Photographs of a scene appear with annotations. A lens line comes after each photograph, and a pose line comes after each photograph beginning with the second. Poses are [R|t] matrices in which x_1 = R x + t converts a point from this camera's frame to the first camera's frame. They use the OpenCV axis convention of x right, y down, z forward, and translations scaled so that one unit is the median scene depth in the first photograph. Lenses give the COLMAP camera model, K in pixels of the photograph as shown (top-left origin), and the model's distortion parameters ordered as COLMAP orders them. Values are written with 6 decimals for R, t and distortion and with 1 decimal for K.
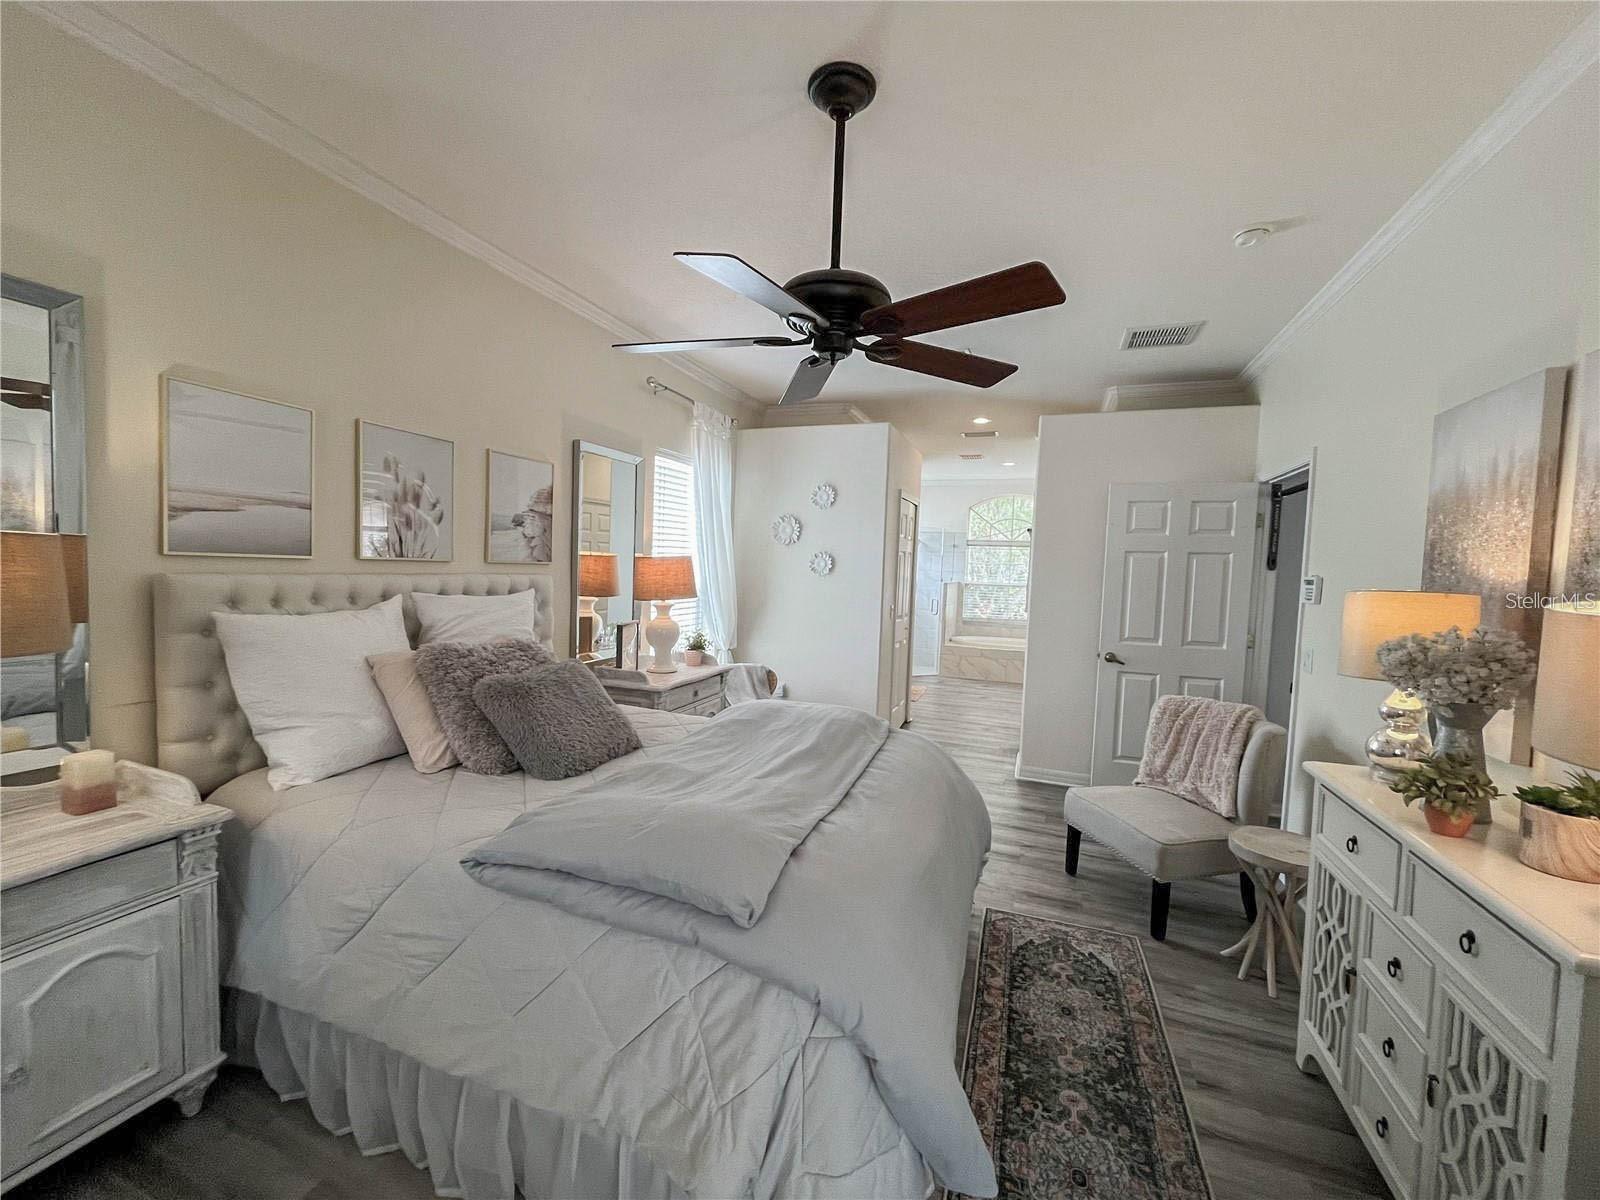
lens RADIAL K [[645.3, 0, 798.6], [0, 645.3, 600.6], [0, 0, 1]] dist [-0.002263, -0.000061]
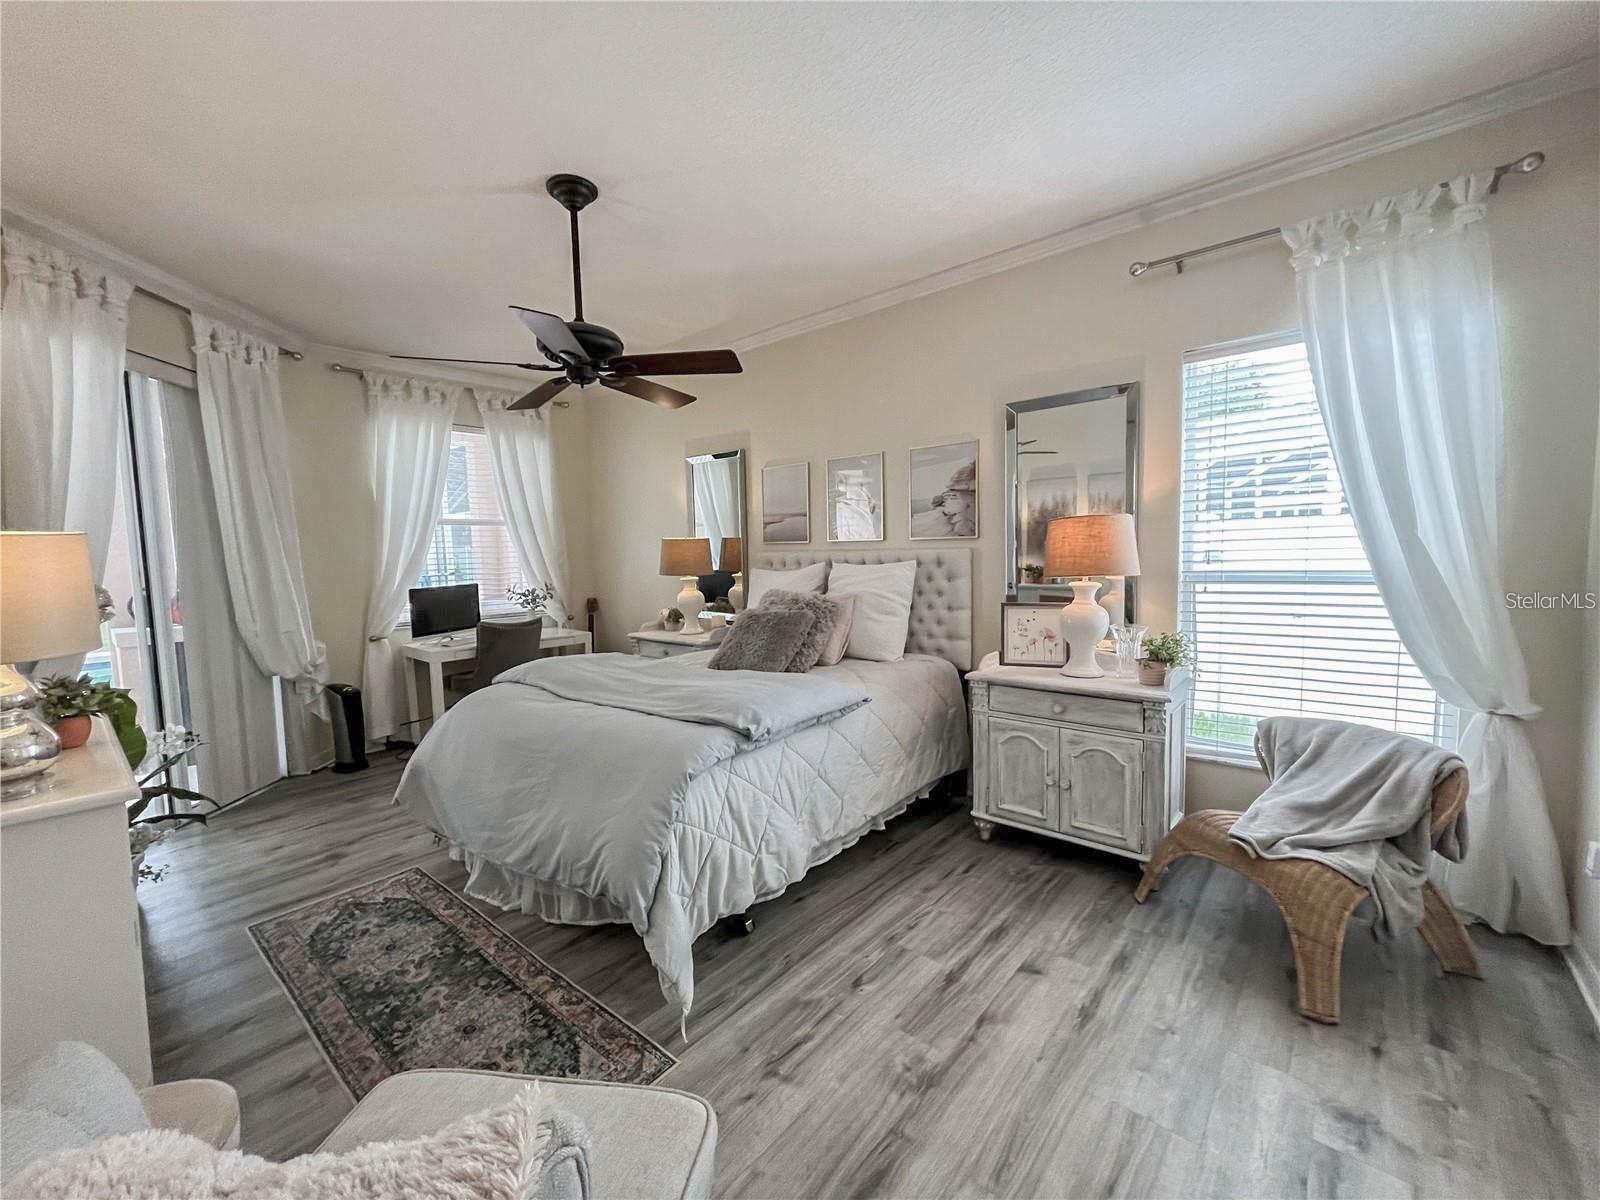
lens RADIAL K [[645.3, 0, 798.6], [0, 645.3, 600.6], [0, 0, 1]] dist [-0.002263, -0.000061]
pose [[-0.342343, 0.044488, -0.938521, 1.020806], [-0.039068, 0.997341, 0.061527, -0.012451], [0.938763, 0.057729, -0.339694, 1.625370]]
